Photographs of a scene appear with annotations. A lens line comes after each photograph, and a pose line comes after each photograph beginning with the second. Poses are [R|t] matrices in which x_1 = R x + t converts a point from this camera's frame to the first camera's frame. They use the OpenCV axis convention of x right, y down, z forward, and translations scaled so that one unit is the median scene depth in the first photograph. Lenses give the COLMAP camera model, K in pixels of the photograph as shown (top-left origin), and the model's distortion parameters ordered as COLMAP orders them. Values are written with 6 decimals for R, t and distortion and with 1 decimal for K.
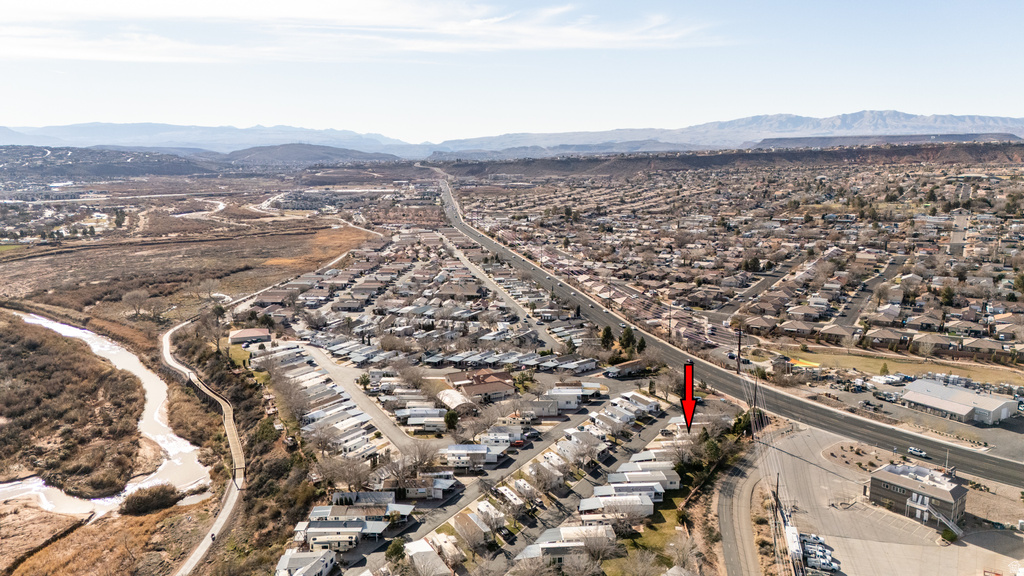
lens RADIAL K [[747.7, 0, 516.6], [0, 747.7, 288.4], [0, 0, 1]] dist [0.072065, -0.060321]
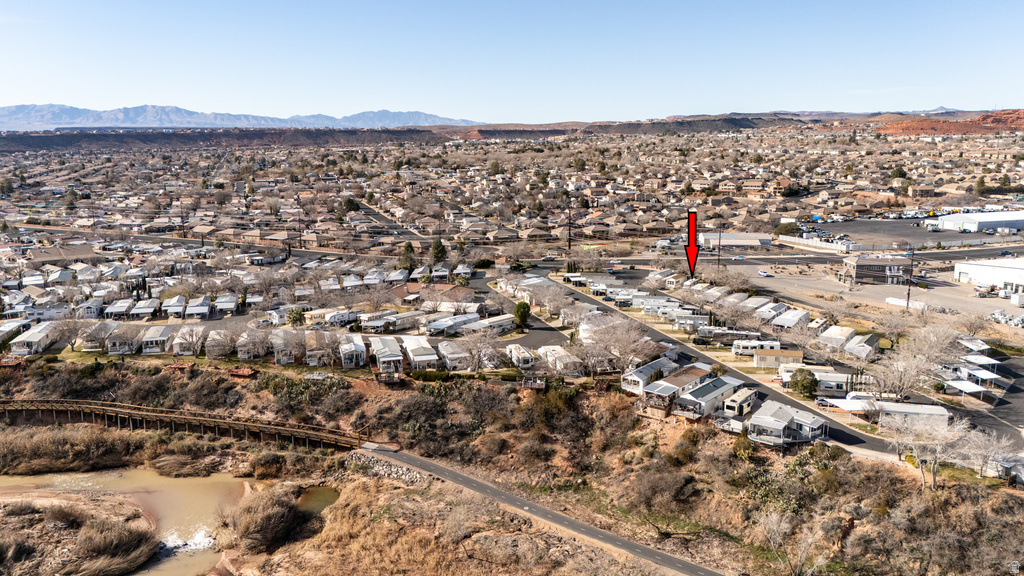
lens RADIAL K [[747.7, 0, 509.8], [0, 747.7, 289.1], [0, 0, 1]] dist [0.072065, -0.060321]
pose [[0.648224, -0.141487, 0.748189, -0.696408], [0.137573, 0.988177, 0.067677, 0.087529], [-0.748919, 0.059061, 0.660024, 0.449287]]
